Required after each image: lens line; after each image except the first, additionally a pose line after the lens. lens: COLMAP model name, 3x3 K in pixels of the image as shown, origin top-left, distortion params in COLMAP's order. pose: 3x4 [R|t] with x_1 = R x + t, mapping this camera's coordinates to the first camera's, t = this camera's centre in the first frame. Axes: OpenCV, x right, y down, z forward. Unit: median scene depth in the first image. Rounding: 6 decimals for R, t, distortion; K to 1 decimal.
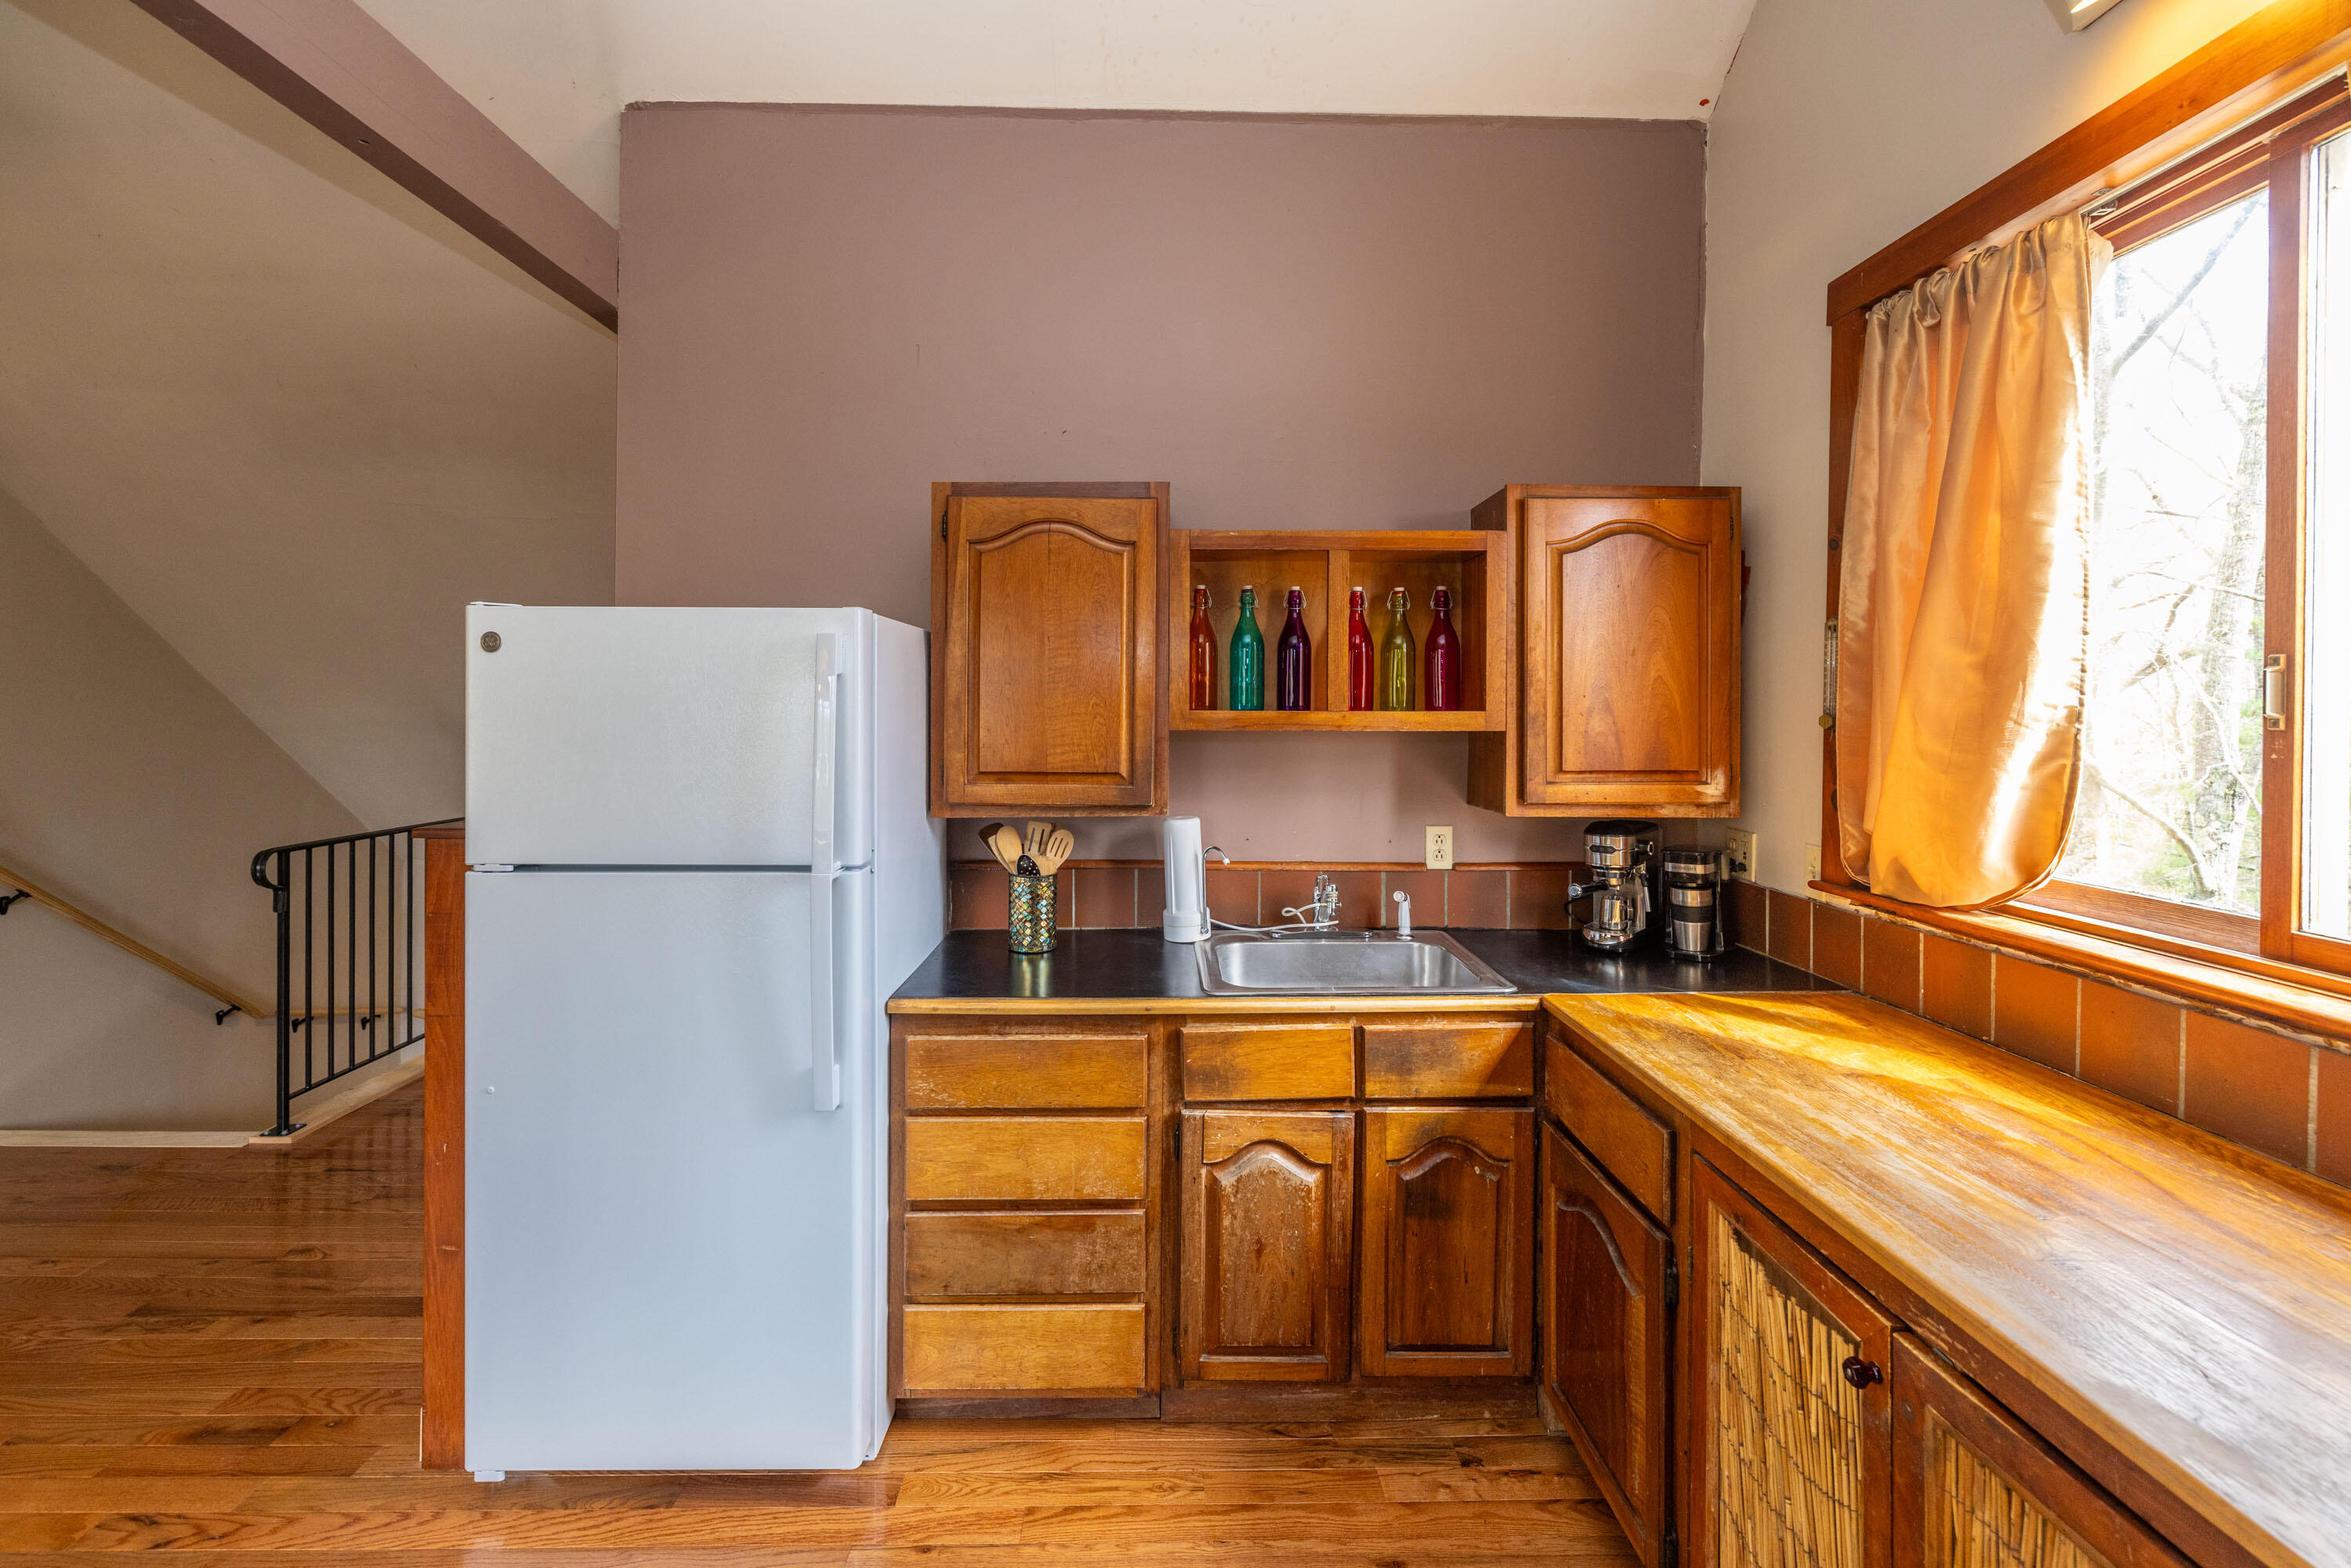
lens RADIAL K [[1032.9, 0, 1177.1], [0, 1032.9, 707.2], [0, 0, 1]] dist [0.003447, -0.000156]
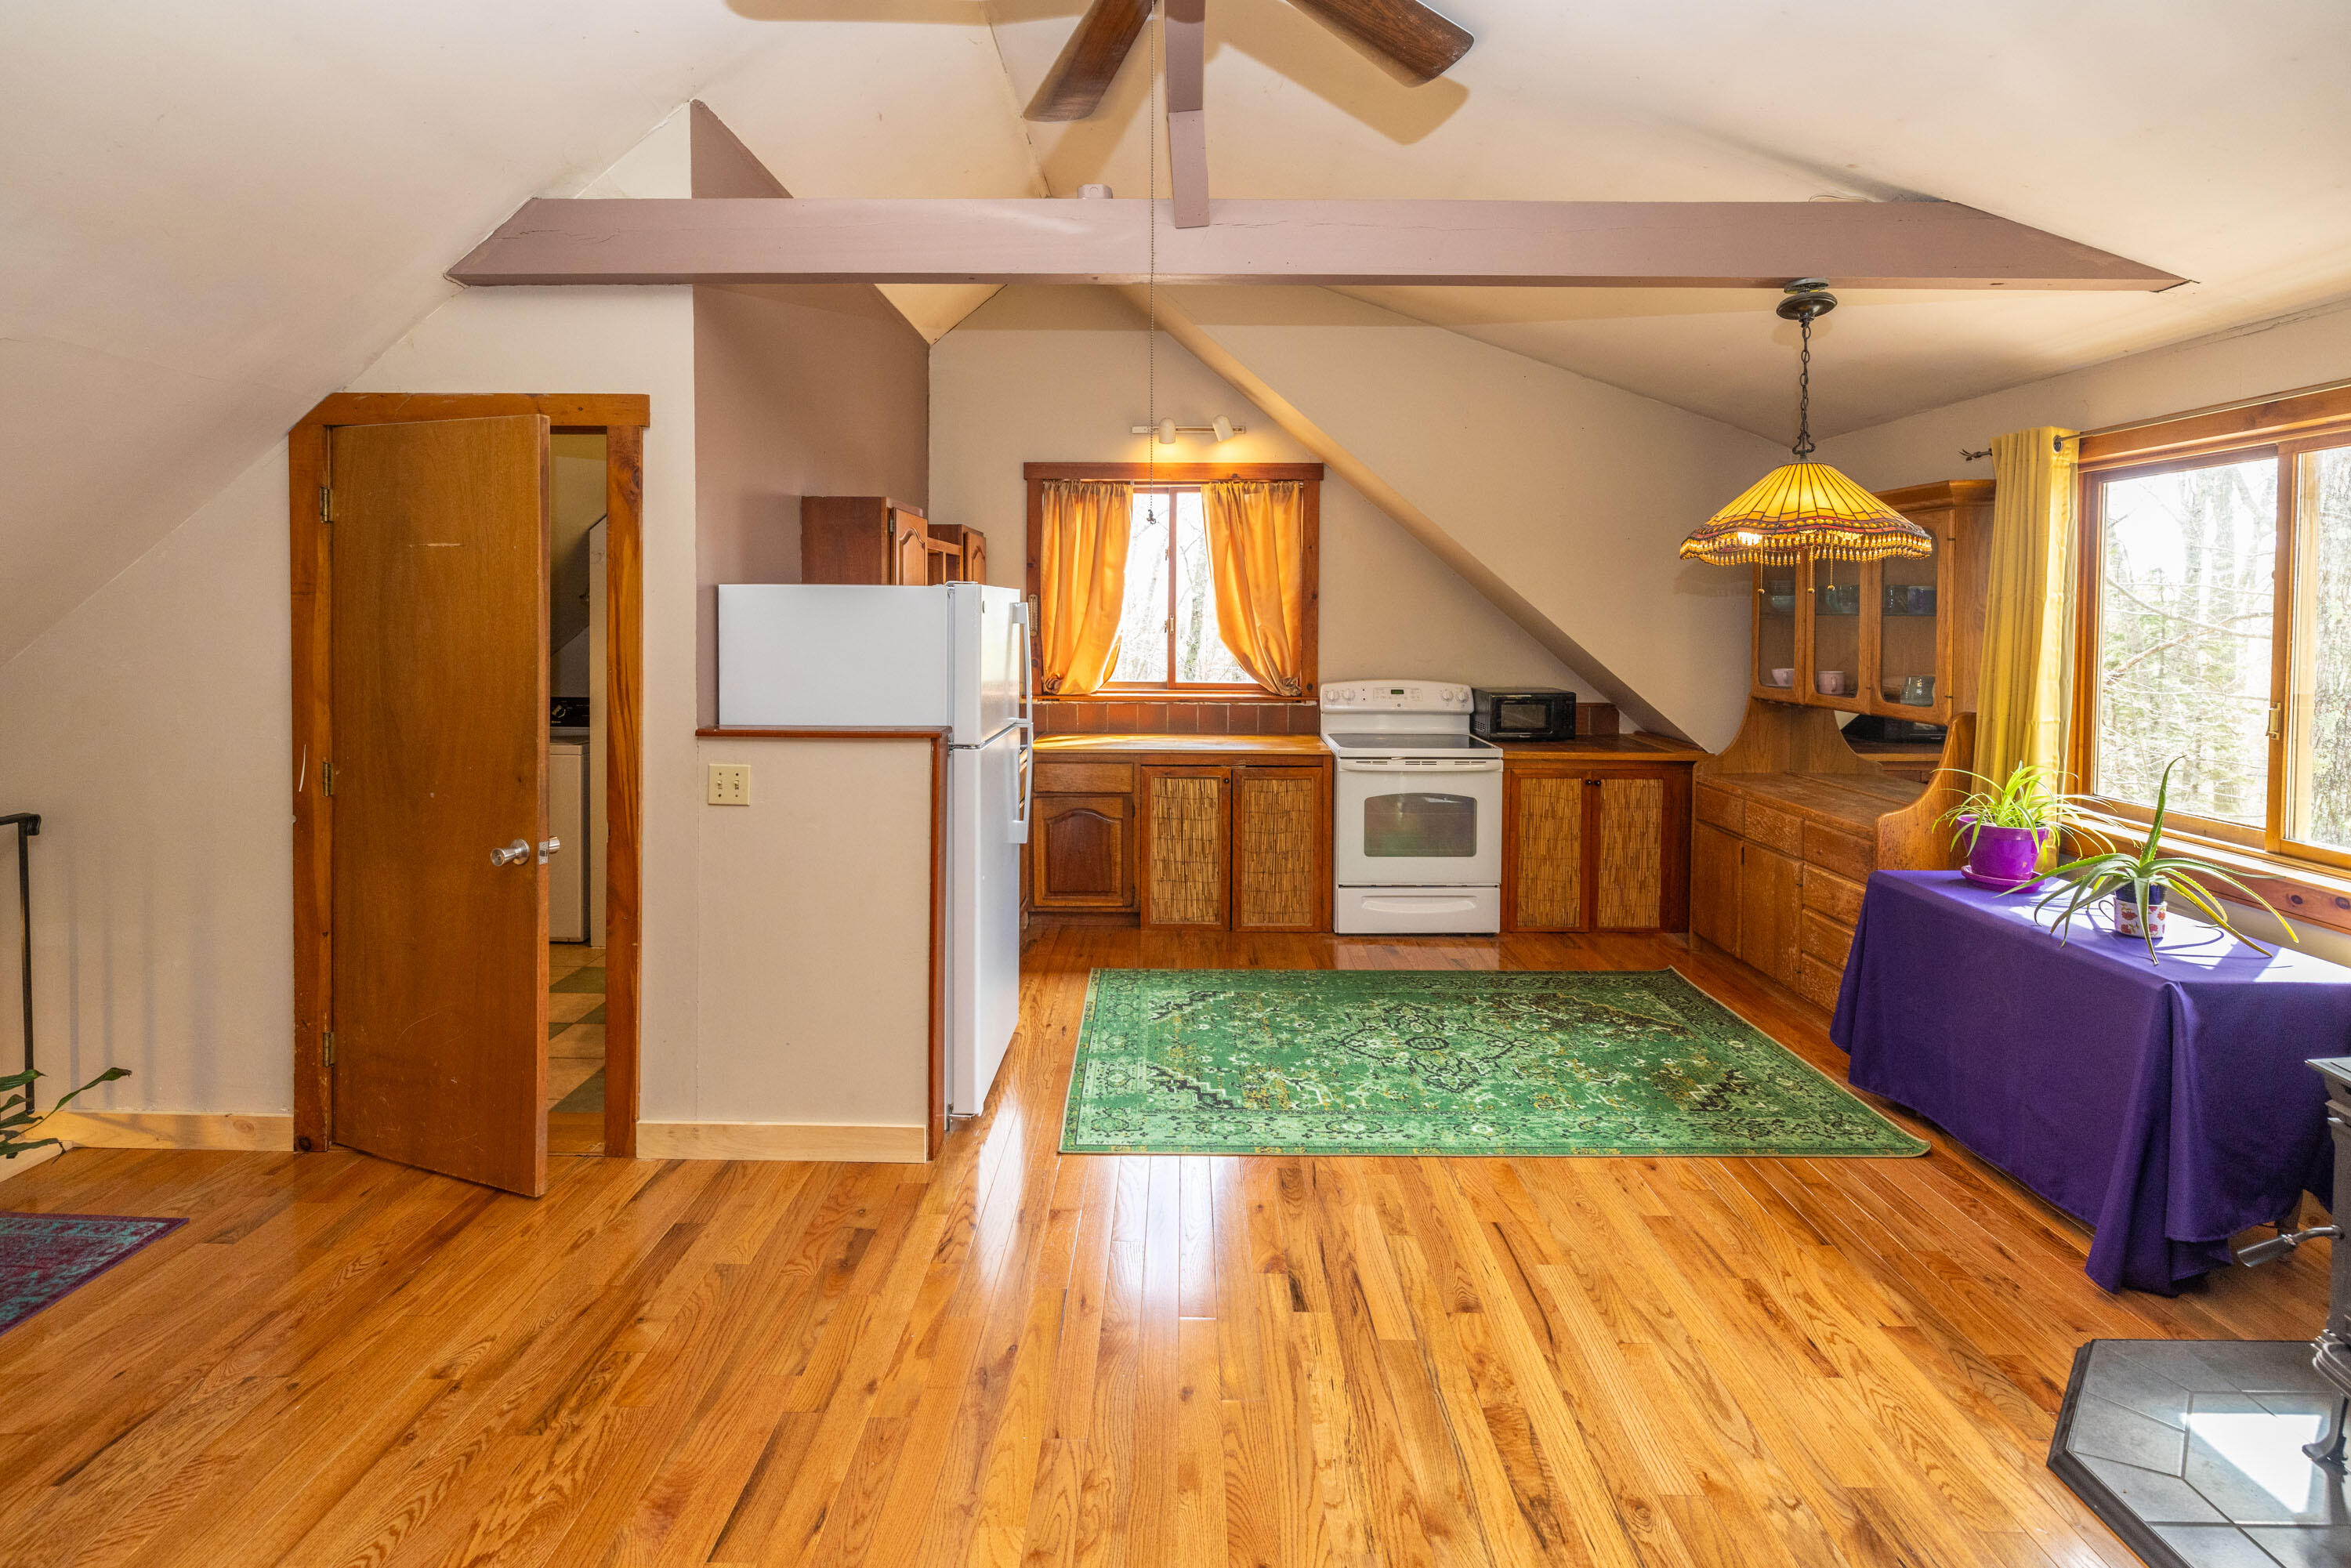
lens RADIAL K [[1064.2, 0, 1090.3], [0, 1064.2, 628.5], [0, 0, 1]] dist [-0.023049, 0.002665]
pose [[0.105146, -0.019784, 0.994260, -1.824225], [-0.000577, 0.999801, 0.019955, -0.046116], [-0.994457, -0.002672, 0.105113, 0.516541]]
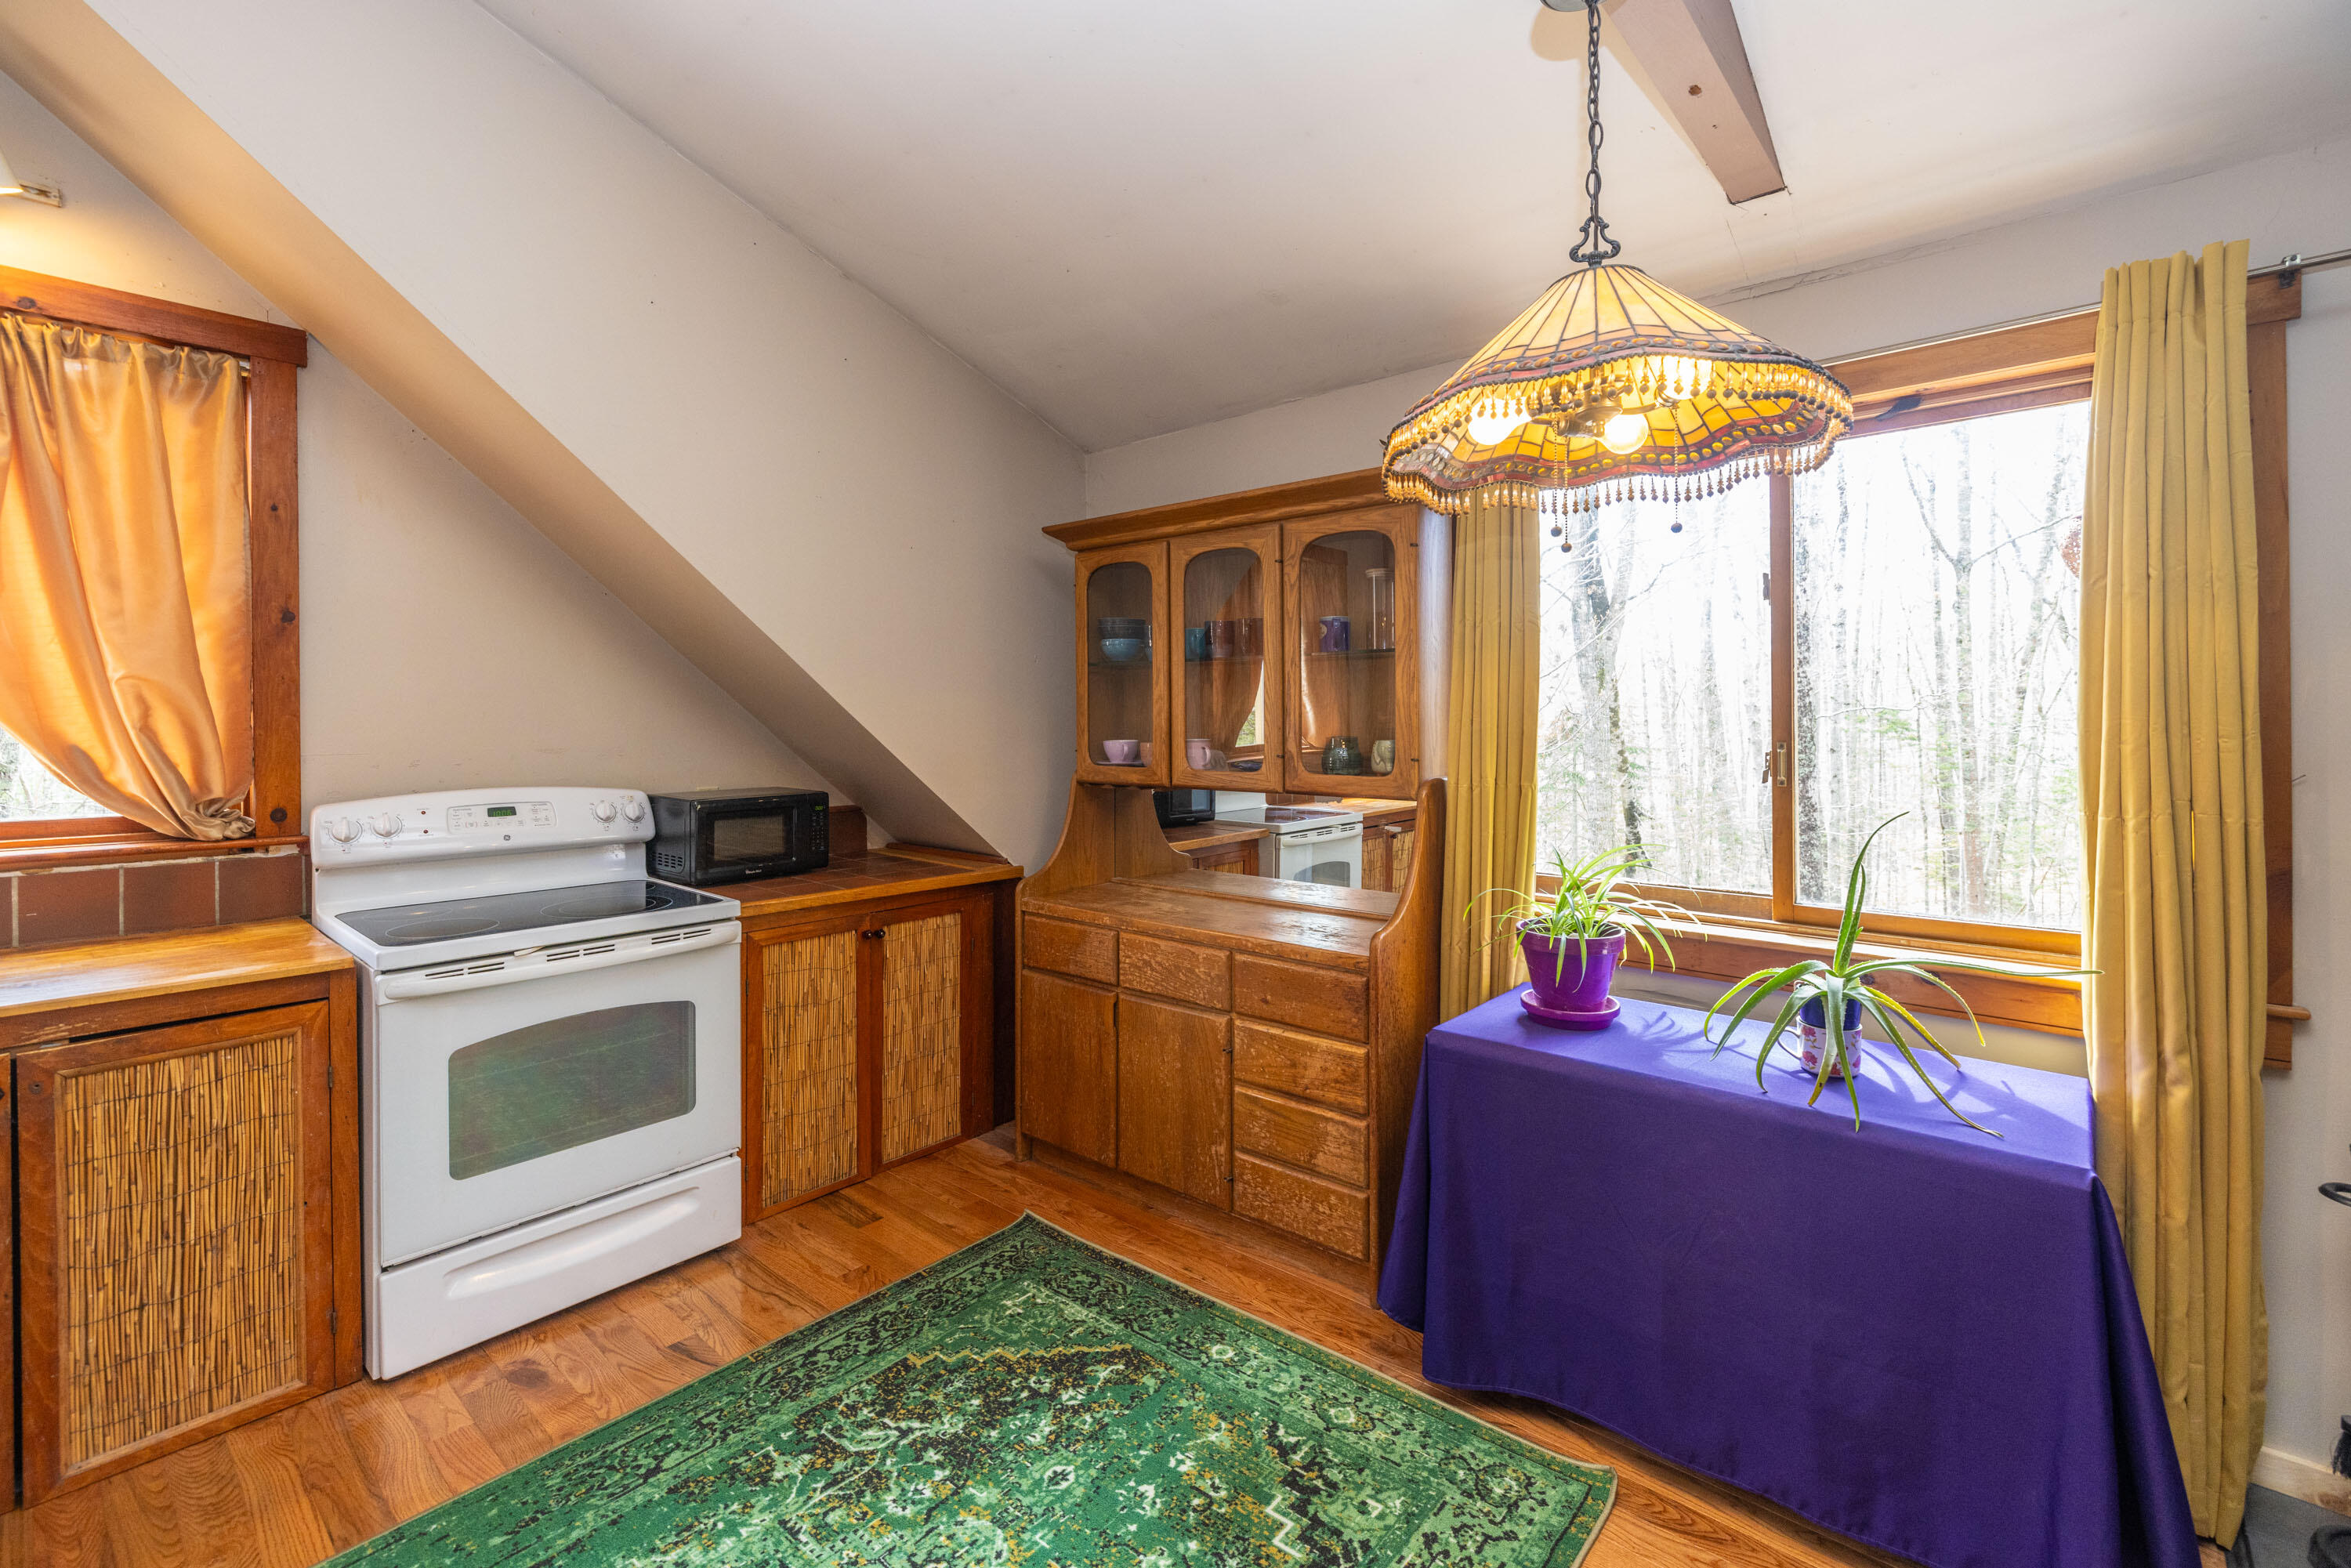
lens RADIAL K [[1032.9, 0, 1177.5], [0, 1032.9, 731.9], [0, 0, 1]] dist [0.003447, -0.000156]
pose [[-0.734575, -0.010323, 0.678449, -0.822234], [-0.001084, 0.999901, 0.014041, 0.027602], [-0.678527, 0.009578, -0.734513, 0.434594]]
